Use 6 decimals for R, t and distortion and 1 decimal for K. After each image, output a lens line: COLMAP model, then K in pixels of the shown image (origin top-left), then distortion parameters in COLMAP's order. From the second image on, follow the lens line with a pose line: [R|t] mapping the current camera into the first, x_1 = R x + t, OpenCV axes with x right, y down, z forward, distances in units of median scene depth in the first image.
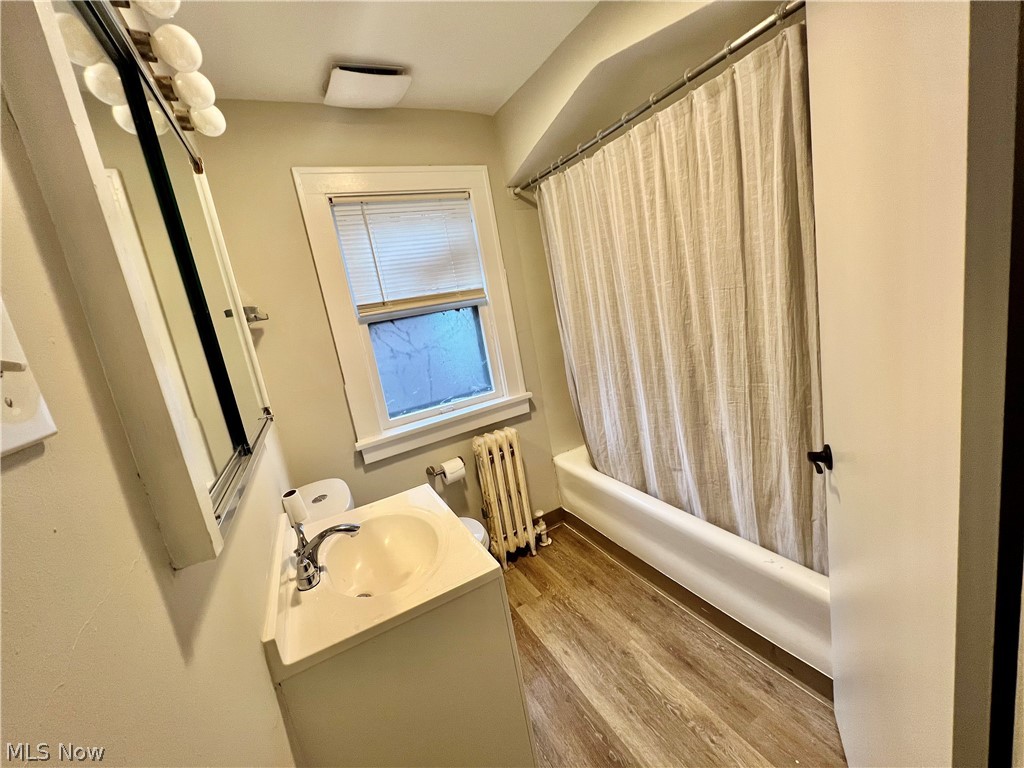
lens RADIAL K [[409.2, 0, 509.9], [0, 409.2, 381.9], [0, 0, 1]] dist [-0.000769, 0.000024]
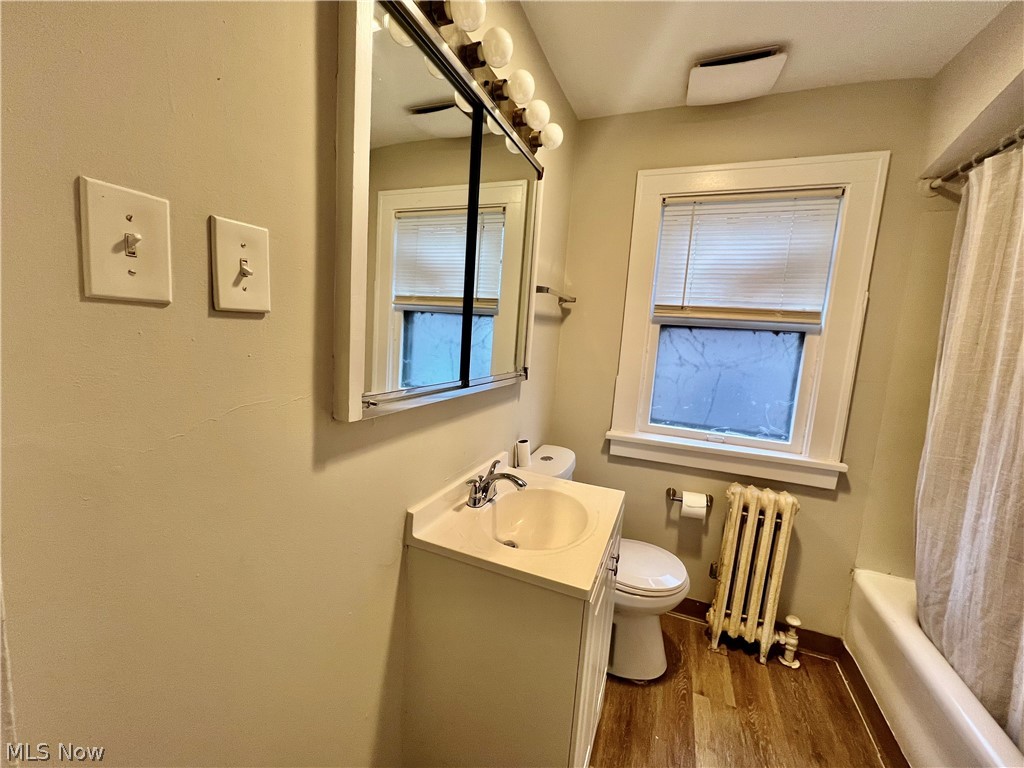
lens RADIAL K [[409.2, 0, 511.1], [0, 409.2, 381.6], [0, 0, 1]] dist [-0.000769, 0.000024]
pose [[0.627755, 0.302449, -0.717251, 0.167224], [-0.308982, 0.942547, 0.127023, -0.024720], [0.714461, 0.141878, 0.685140, 0.076782]]
